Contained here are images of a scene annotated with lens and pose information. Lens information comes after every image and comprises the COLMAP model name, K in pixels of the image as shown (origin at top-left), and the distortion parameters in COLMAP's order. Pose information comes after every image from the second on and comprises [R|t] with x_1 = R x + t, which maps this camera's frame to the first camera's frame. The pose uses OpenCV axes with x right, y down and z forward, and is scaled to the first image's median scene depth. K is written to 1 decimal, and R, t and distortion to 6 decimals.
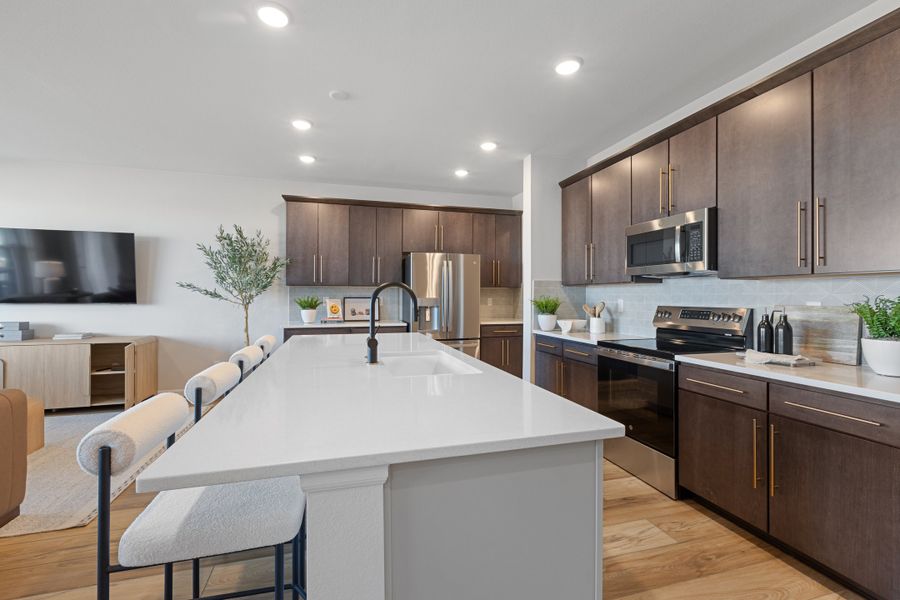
lens RADIAL K [[398.7, 0, 451.2], [0, 398.7, 295.1], [0, 0, 1]] dist [0.004255, -0.000900]
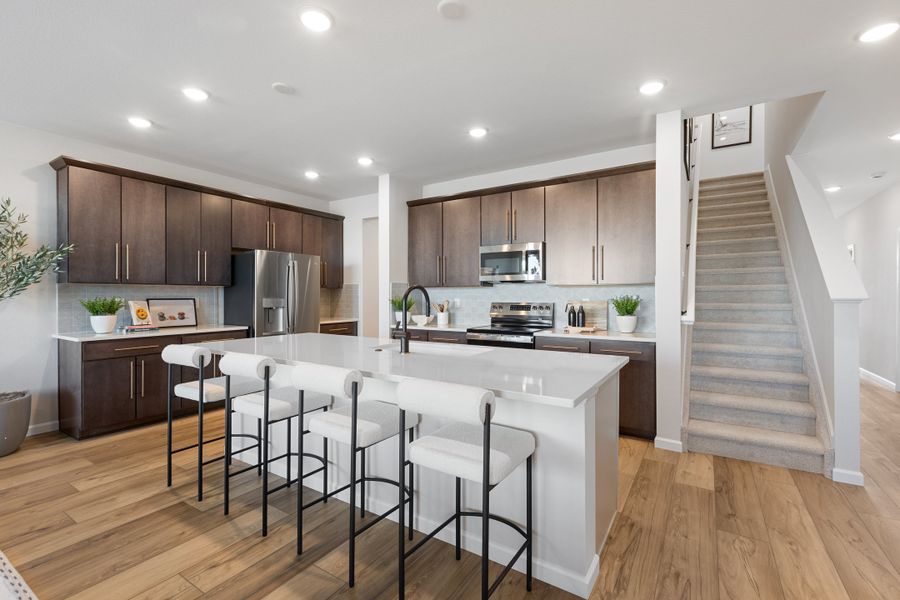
lens RADIAL K [[398.7, 0, 455.4], [0, 398.7, 294.8], [0, 0, 1]] dist [0.004255, -0.000900]
pose [[0.751826, -0.001160, 0.659361, -0.406425], [0.001968, 0.999998, -0.000485, -0.000453], [-0.659359, 0.001663, 0.751826, 0.001930]]
